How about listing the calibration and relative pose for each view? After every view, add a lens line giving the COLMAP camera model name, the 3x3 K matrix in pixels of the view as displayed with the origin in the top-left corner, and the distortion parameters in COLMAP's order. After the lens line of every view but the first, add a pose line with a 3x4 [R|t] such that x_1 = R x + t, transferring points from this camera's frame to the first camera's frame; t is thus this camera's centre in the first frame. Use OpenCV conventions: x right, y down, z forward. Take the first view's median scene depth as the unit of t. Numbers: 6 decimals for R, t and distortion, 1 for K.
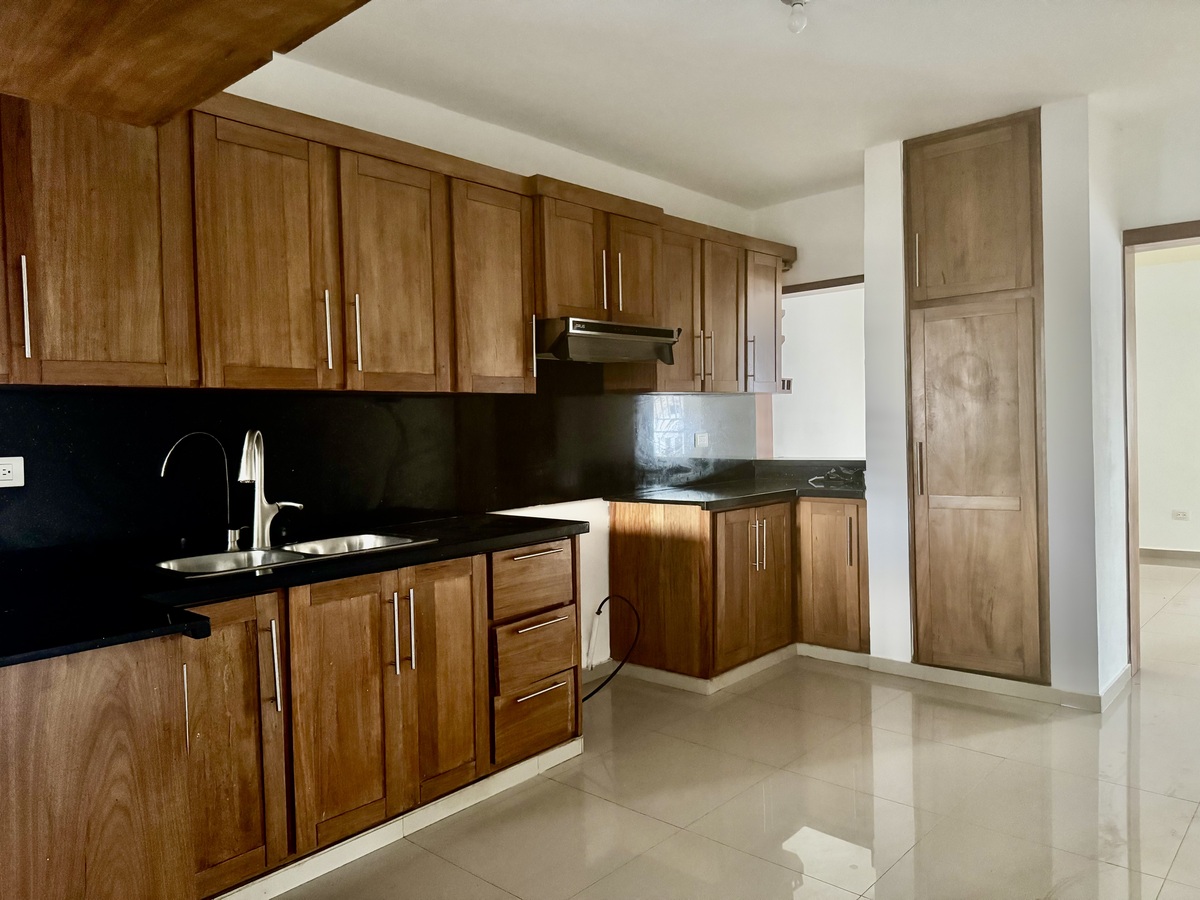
lens RADIAL K [[841.6, 0, 600.0], [0, 841.6, 450.0], [0, 0, 1]] dist [0.062868, -0.000967]
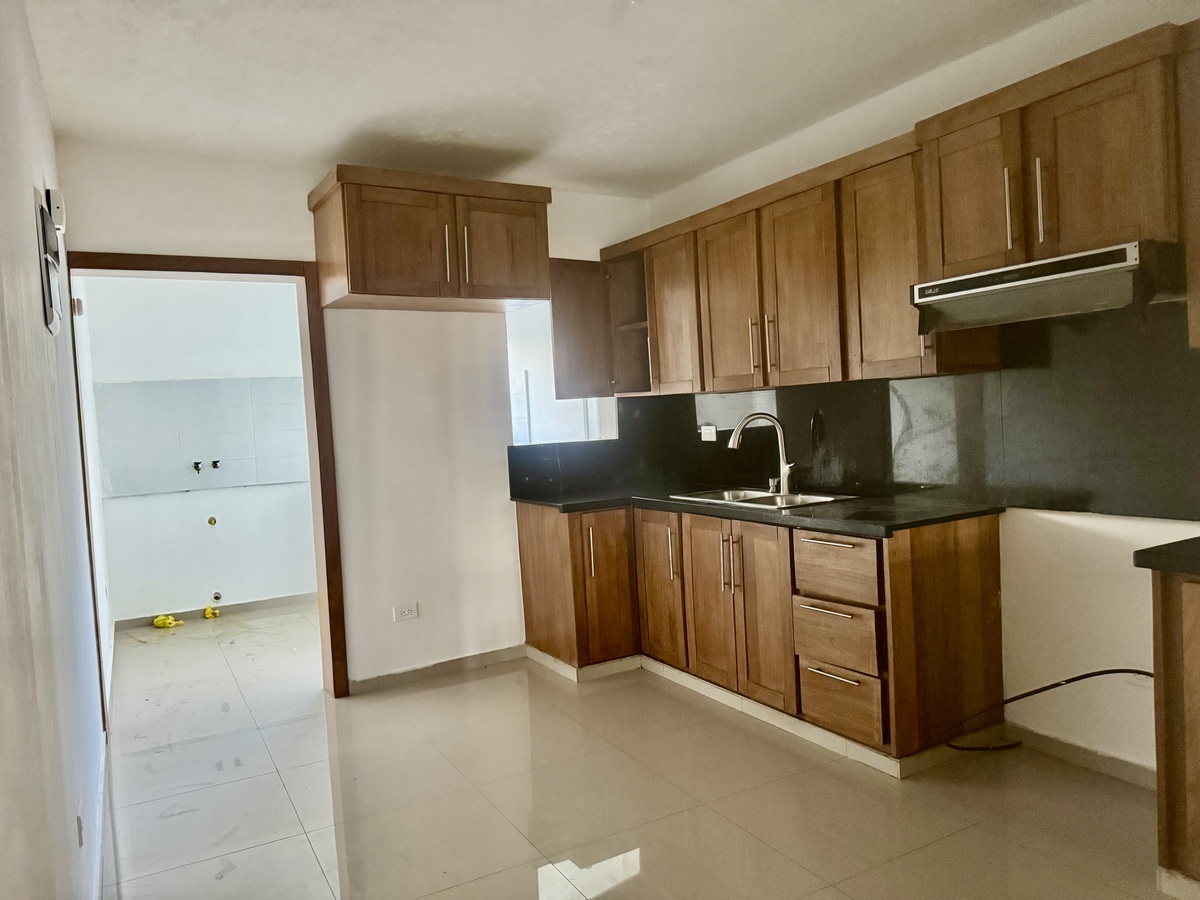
lens RADIAL K [[845.4, 0, 600.0], [0, 845.4, 450.0], [0, 0, 1]] dist [0.001287, -0.000378]
pose [[-0.320102, 0.083065, -0.943735, 1.002653], [0.028239, 0.996543, 0.078135, -0.077371], [0.946962, -0.001639, -0.321341, 1.107499]]
